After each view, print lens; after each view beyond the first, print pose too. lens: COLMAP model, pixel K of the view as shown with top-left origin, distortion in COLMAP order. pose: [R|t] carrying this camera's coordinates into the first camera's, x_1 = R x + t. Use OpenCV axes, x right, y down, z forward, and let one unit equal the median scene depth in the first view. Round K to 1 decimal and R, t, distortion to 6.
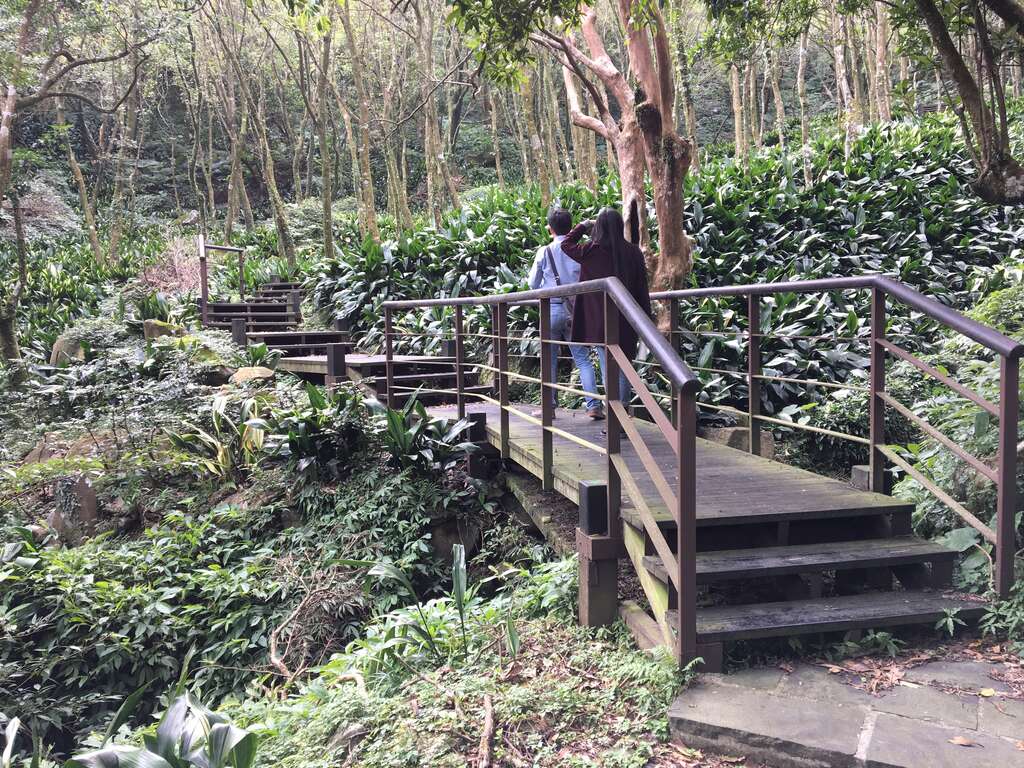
lens RADIAL K [[867.7, 0, 510.7], [0, 867.7, 384.1], [0, 0, 1]] dist [0.002788, 0.002666]
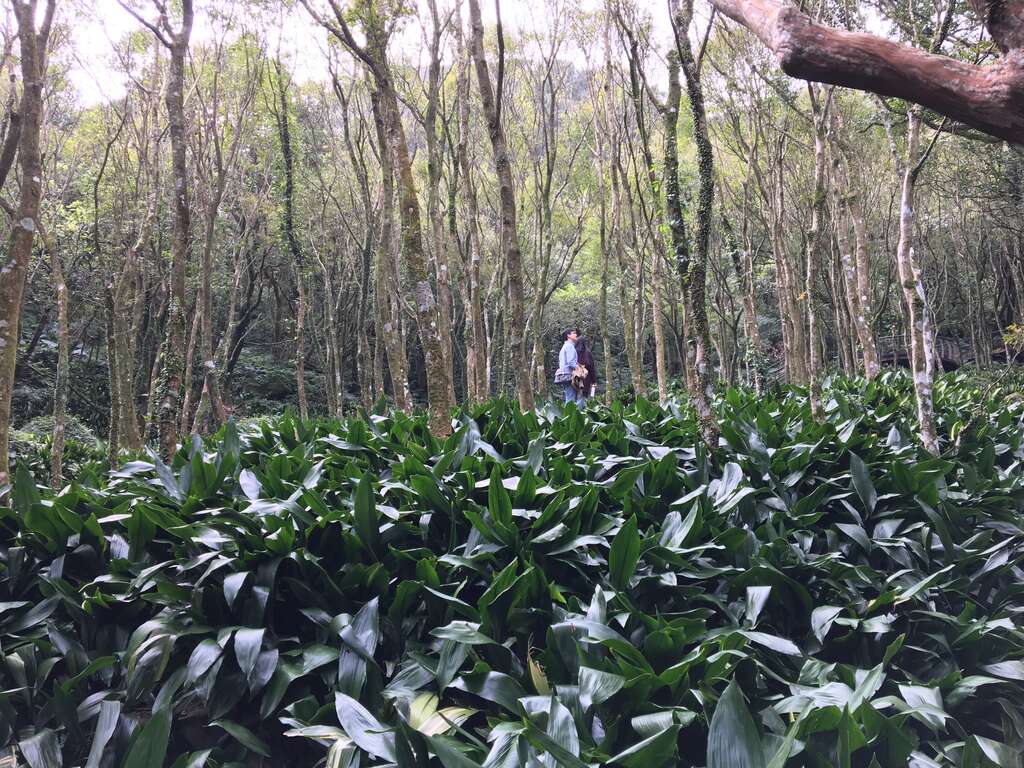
lens RADIAL K [[867.7, 0, 512.6], [0, 867.7, 385.4], [0, 0, 1]] dist [0.002788, 0.002666]
pose [[0.962860, 0.112034, 0.245662, -0.037147], [-0.035532, 0.954515, -0.296040, -0.118544], [-0.267654, 0.276316, 0.923044, 0.675975]]
